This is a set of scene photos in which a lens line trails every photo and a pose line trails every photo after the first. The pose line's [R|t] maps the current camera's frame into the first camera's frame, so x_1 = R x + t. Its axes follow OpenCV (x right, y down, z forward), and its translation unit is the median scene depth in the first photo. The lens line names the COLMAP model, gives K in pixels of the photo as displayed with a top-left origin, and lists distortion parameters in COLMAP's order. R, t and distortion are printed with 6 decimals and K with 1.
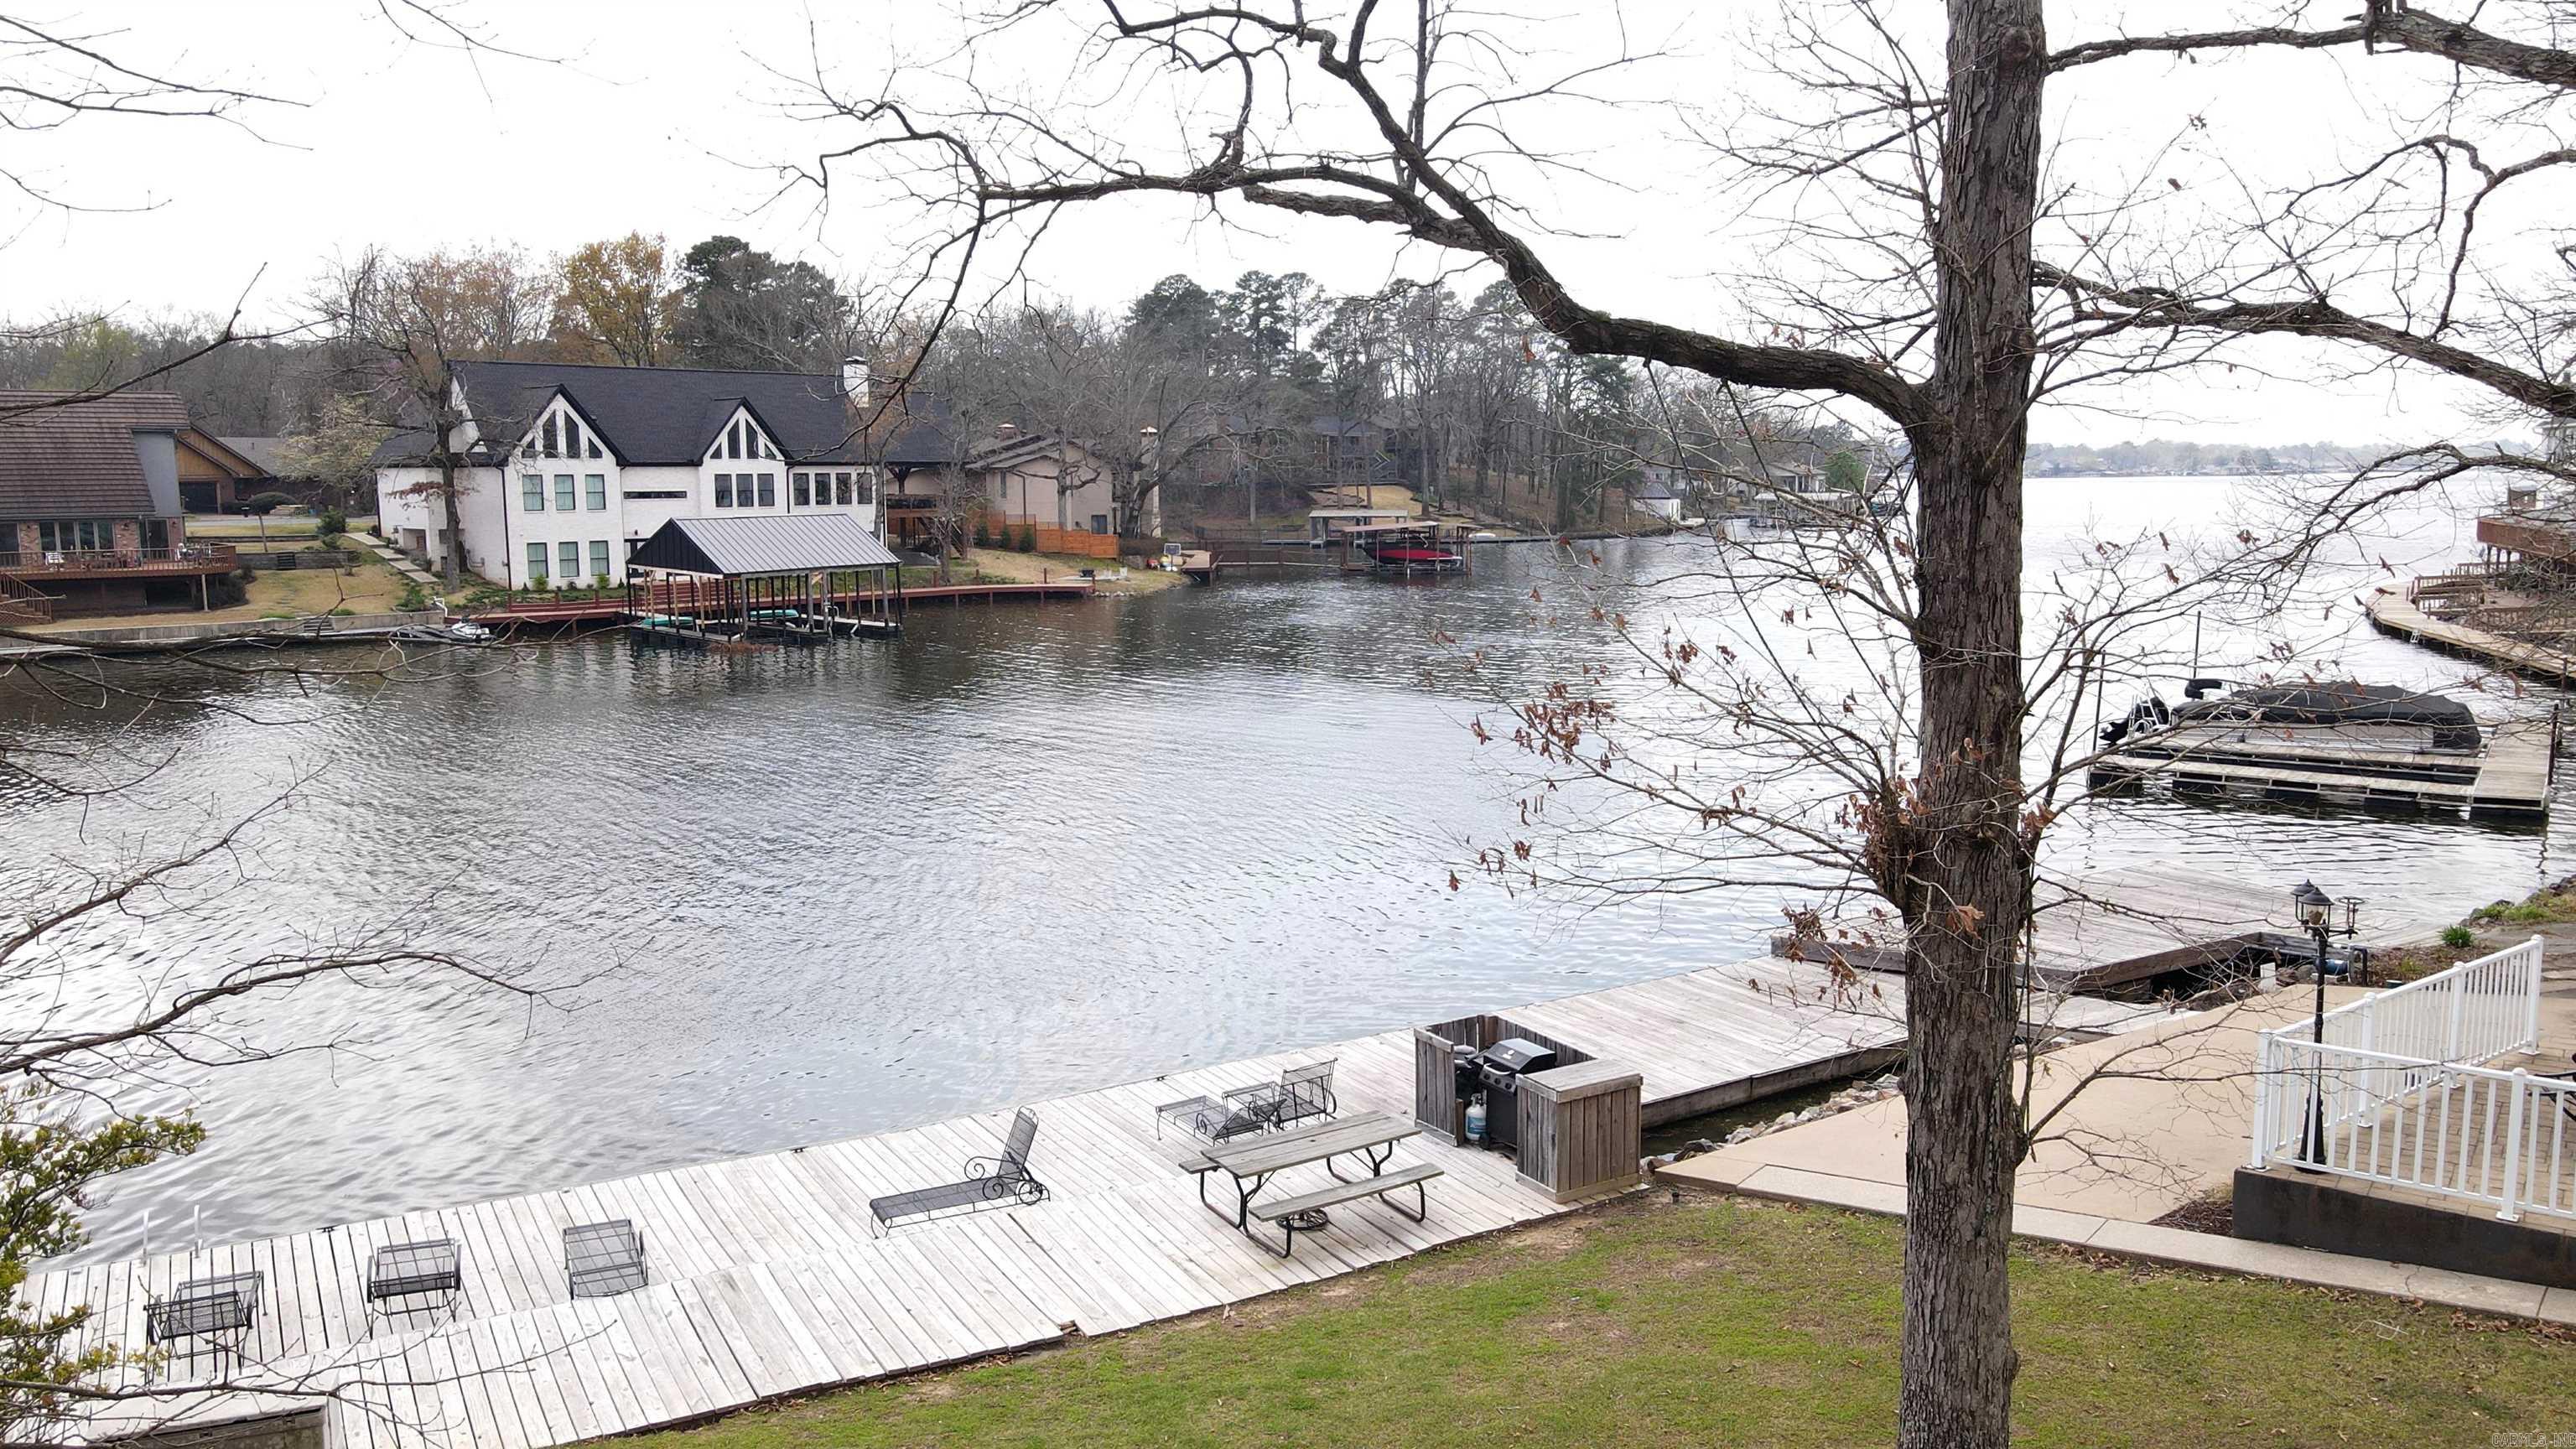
lens RADIAL K [[1888.6, 0, 1295.6], [0, 1888.6, 724.9], [0, 0, 1]] dist [-0.005684, 0.035369]
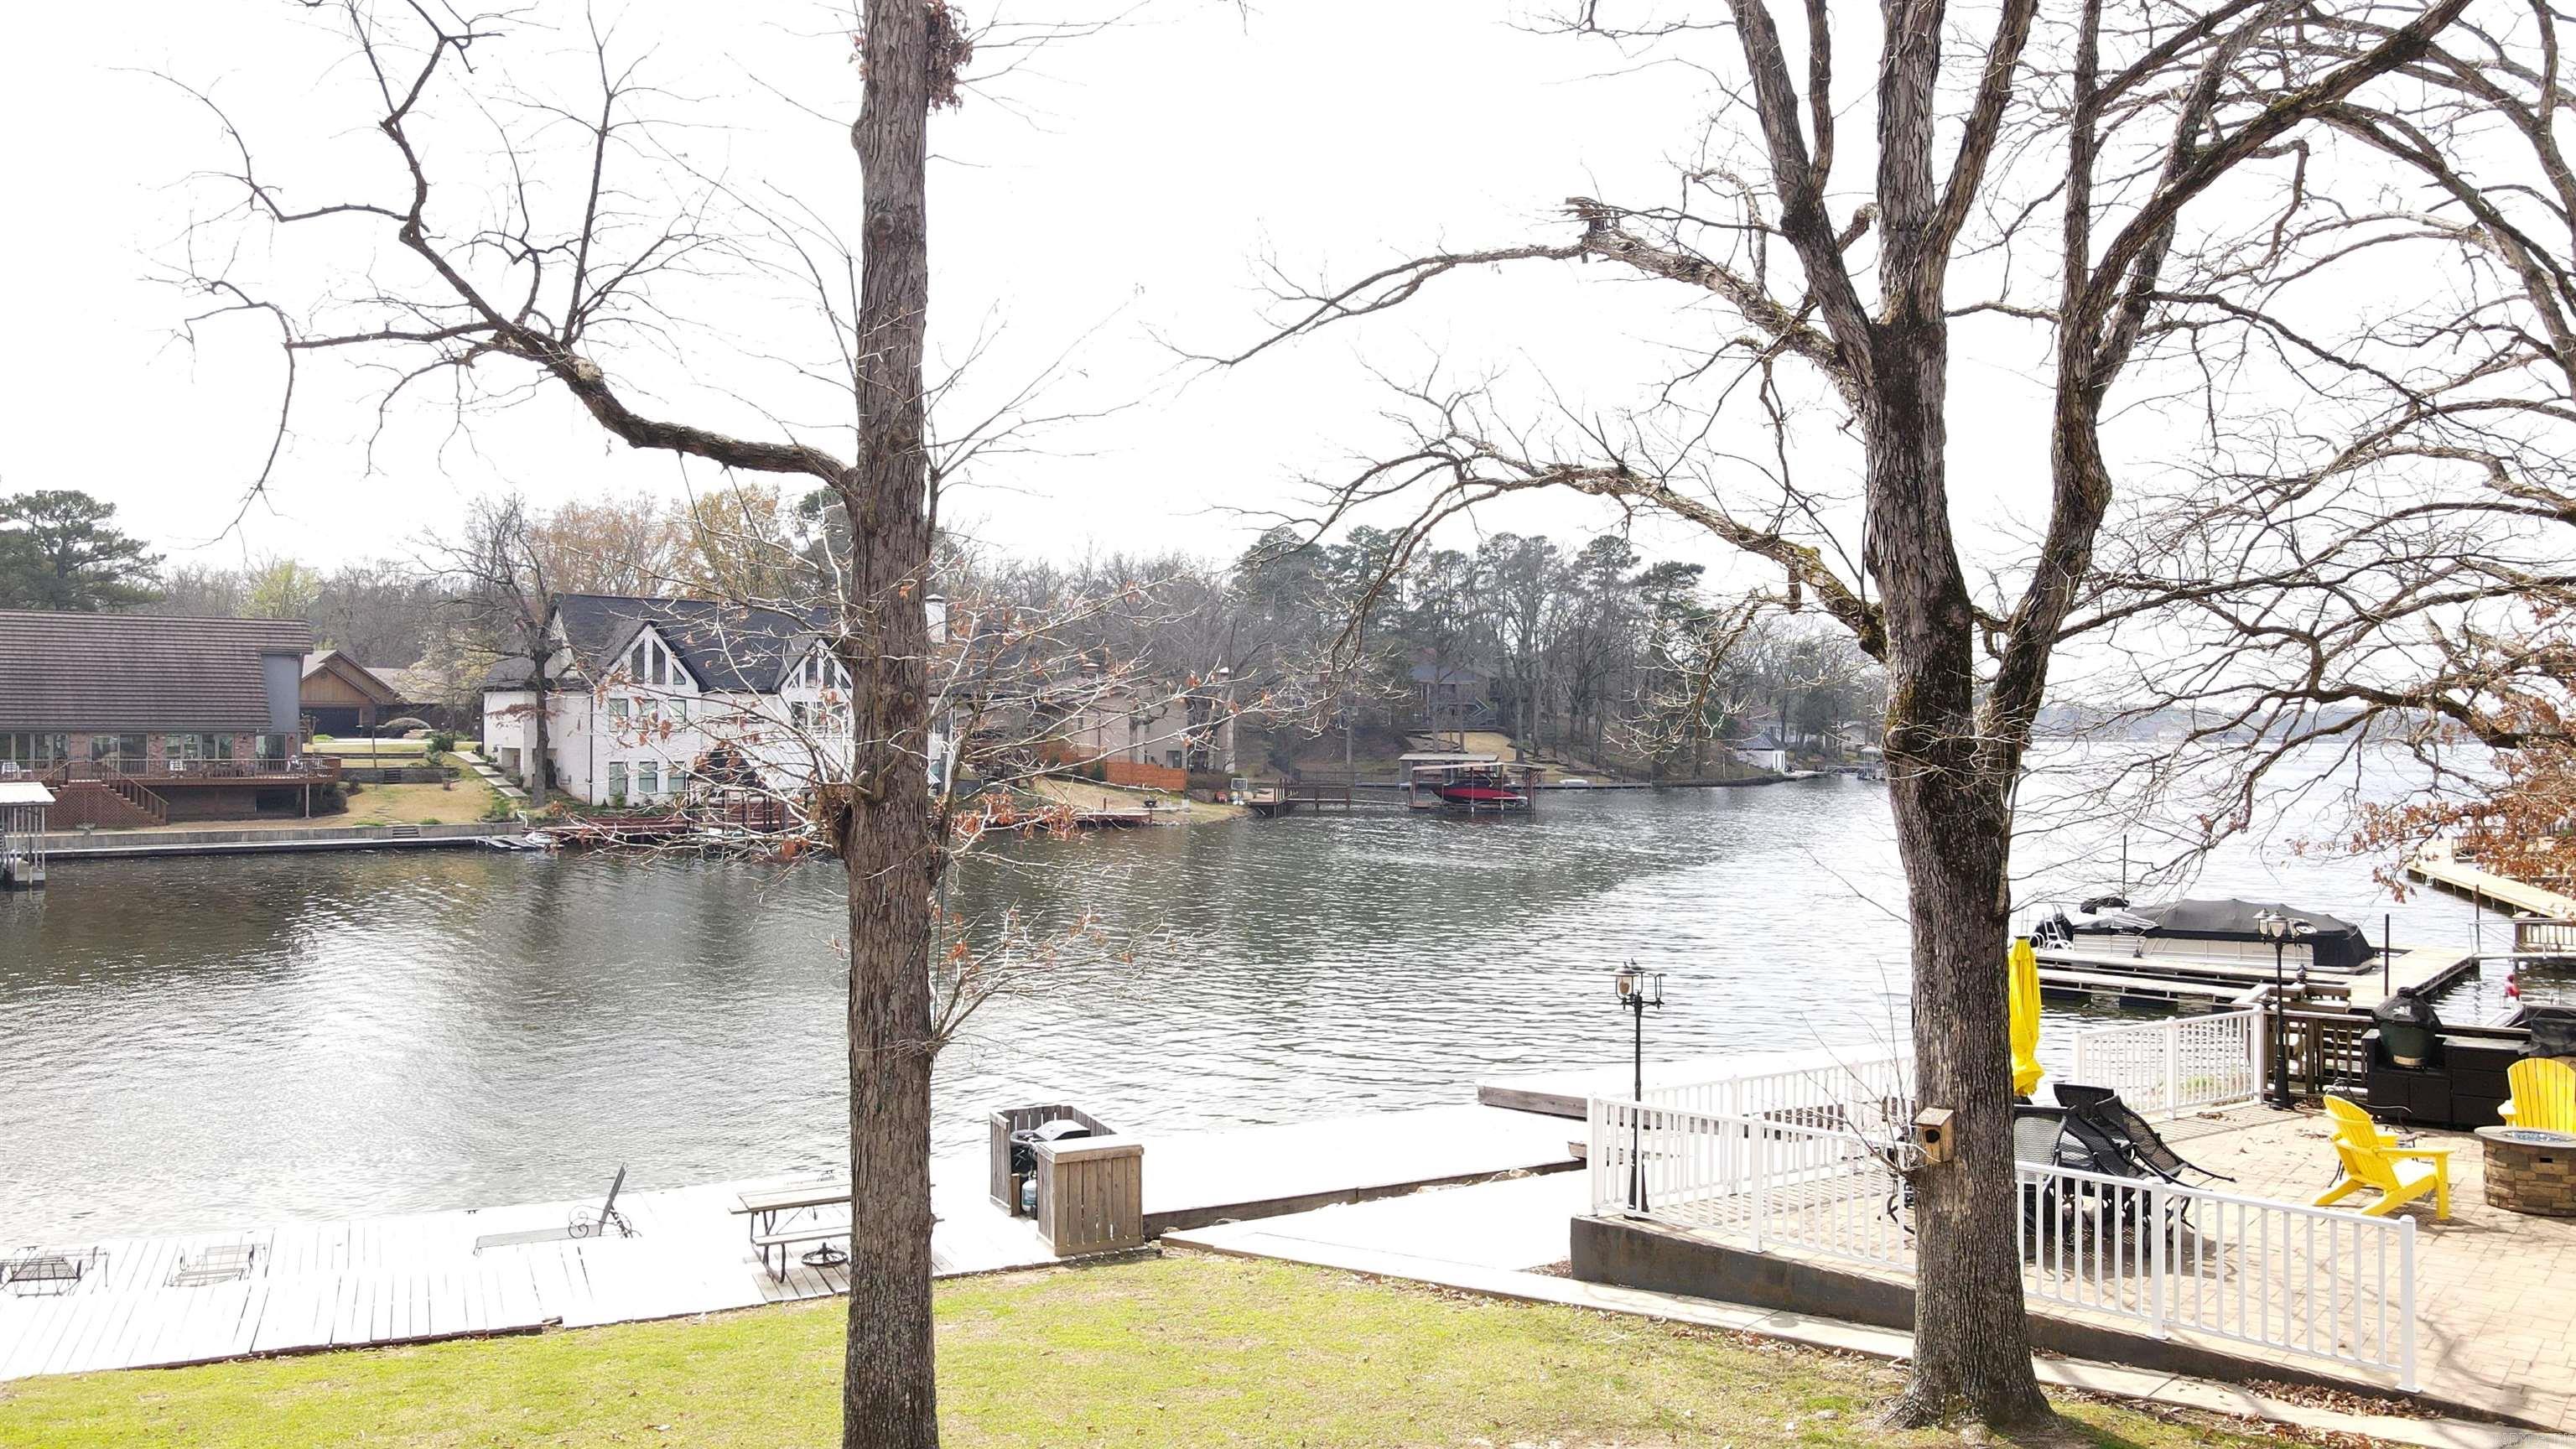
lens RADIAL K [[1888.6, 0, 1295.6], [0, 1888.6, 724.9], [0, 0, 1]] dist [-0.005684, 0.035369]
pose [[0.996661, 0.013647, -0.080498, 0.065501], [-0.024291, 0.990849, -0.132771, 0.015252], [0.077949, 0.134283, 0.987872, -0.025459]]
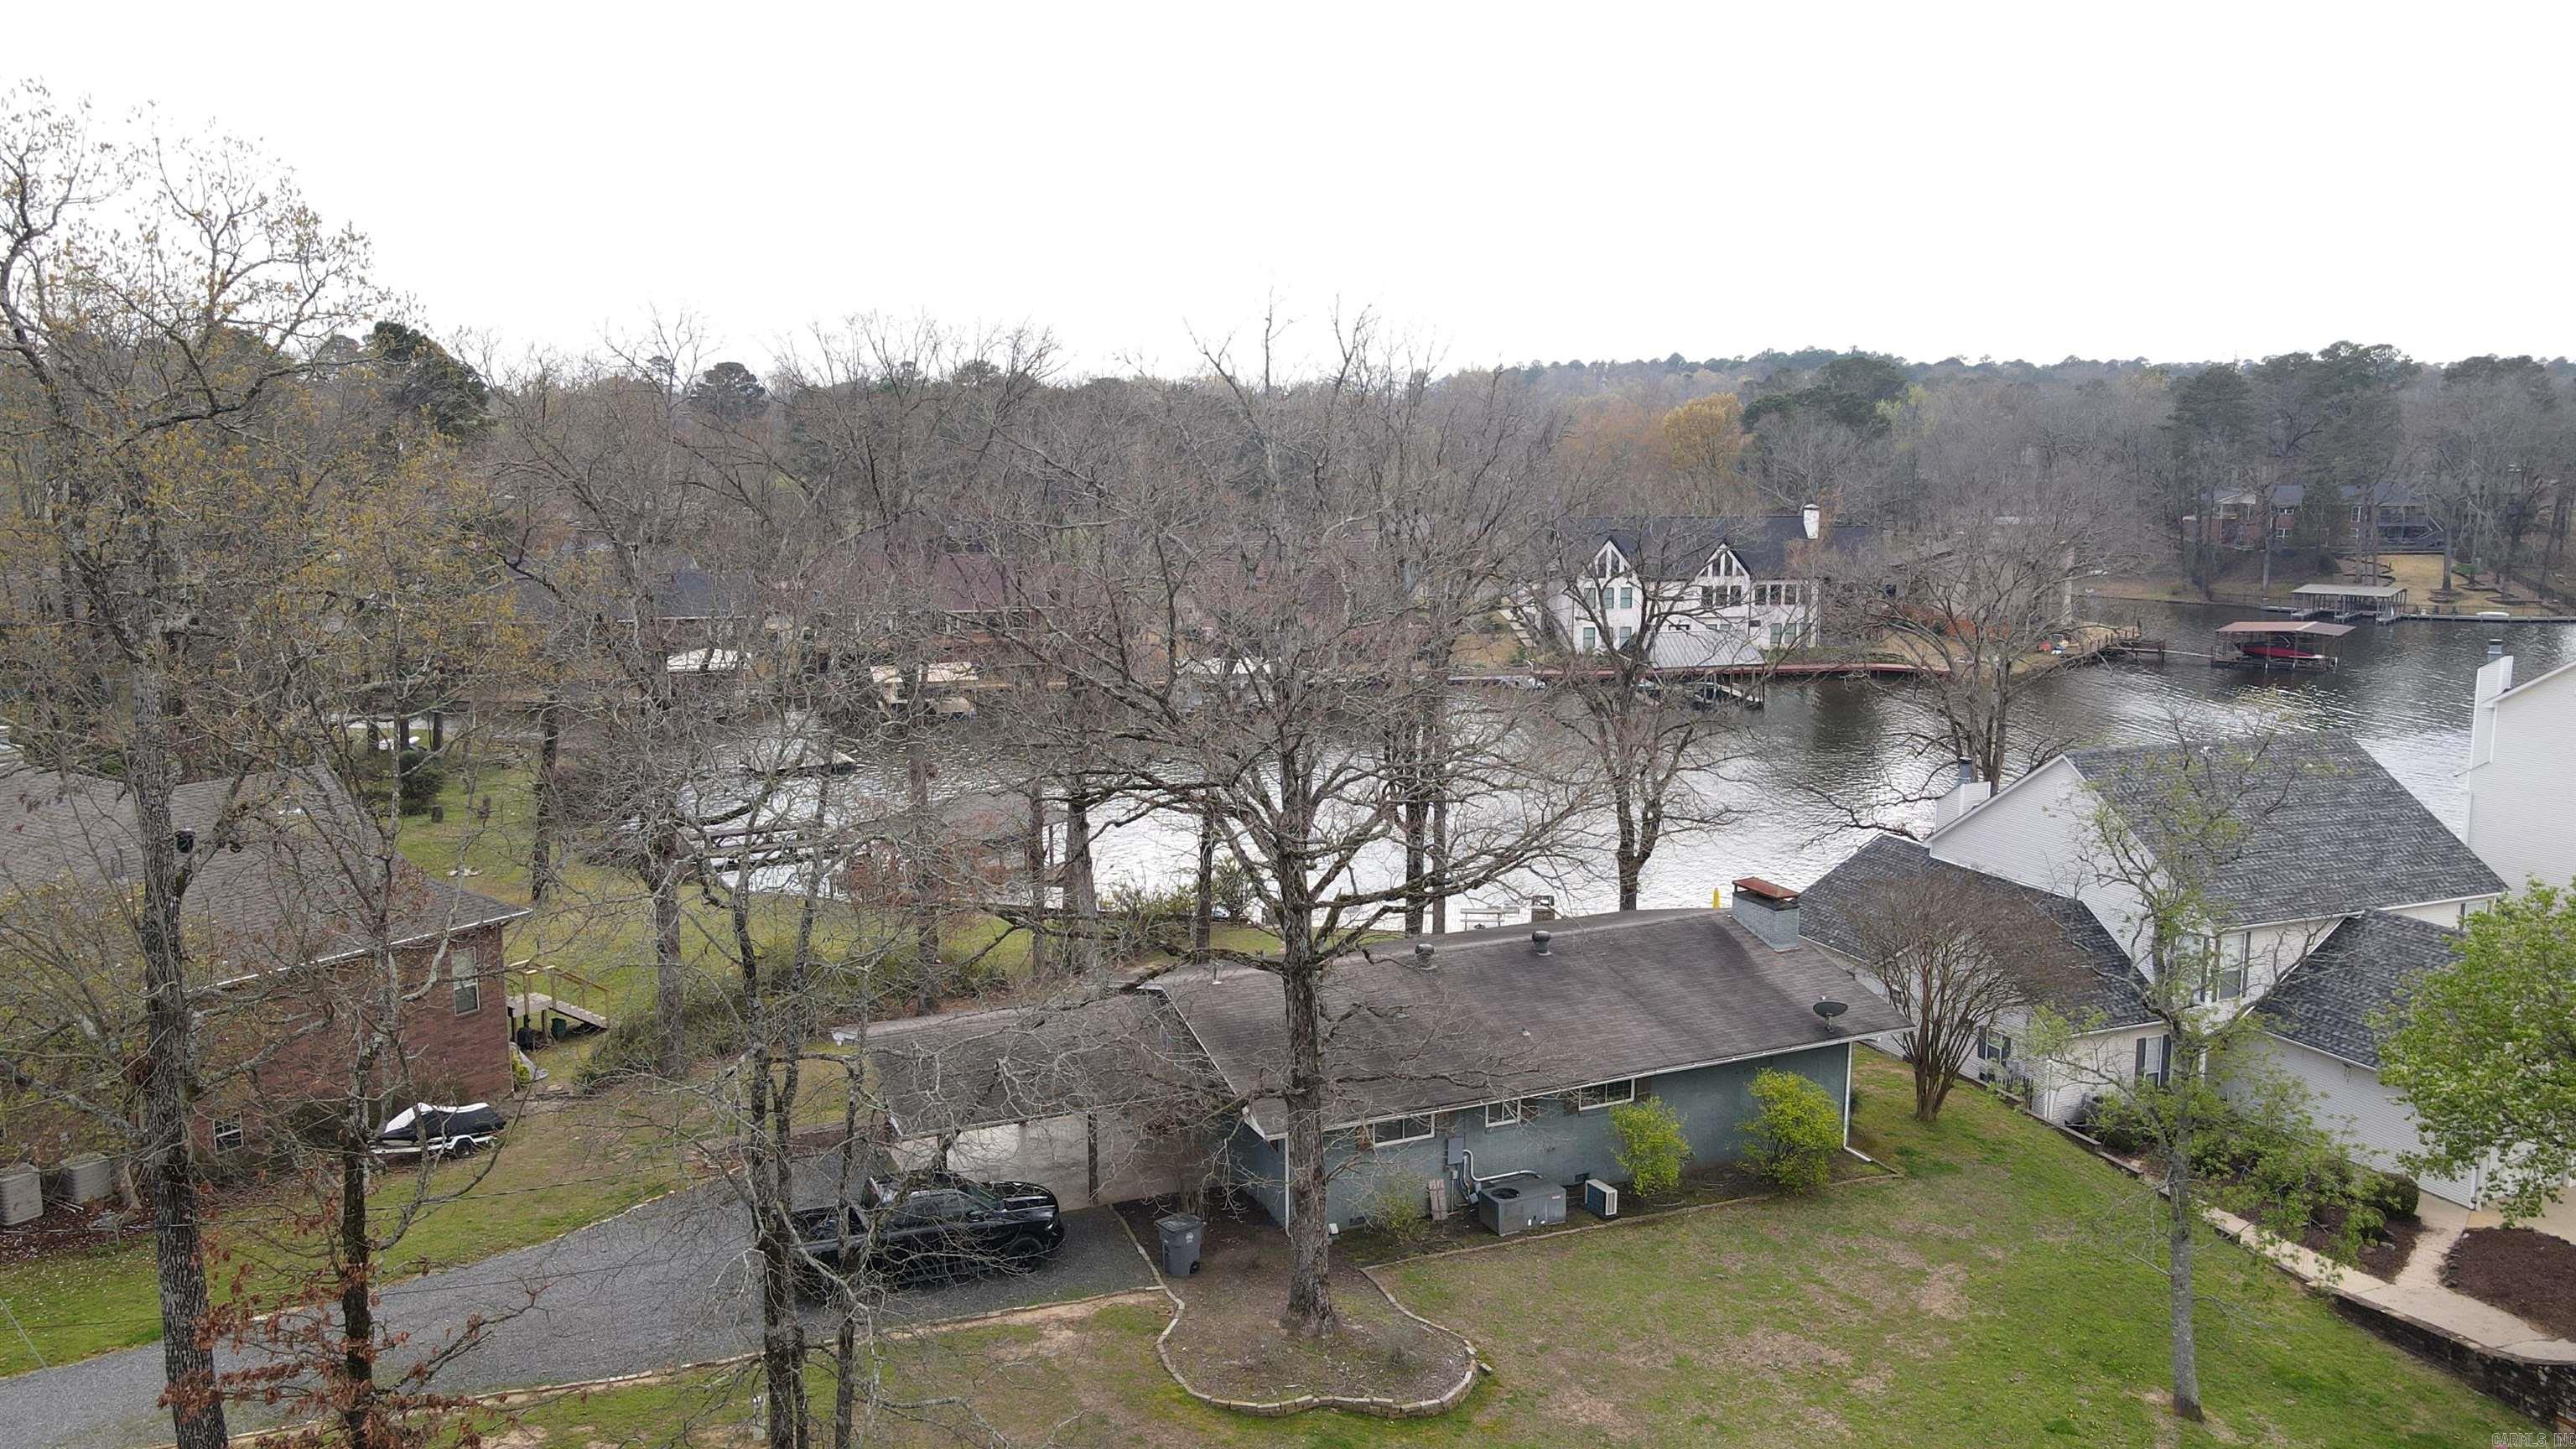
lens RADIAL K [[1888.6, 0, 1295.6], [0, 1888.6, 724.9], [0, 0, 1]] dist [-0.005684, 0.035369]
pose [[0.800620, 0.101122, -0.590578, 0.411214], [-0.086194, 0.994841, 0.053494, -0.078646], [0.592940, 0.008076, 0.805206, -0.542868]]
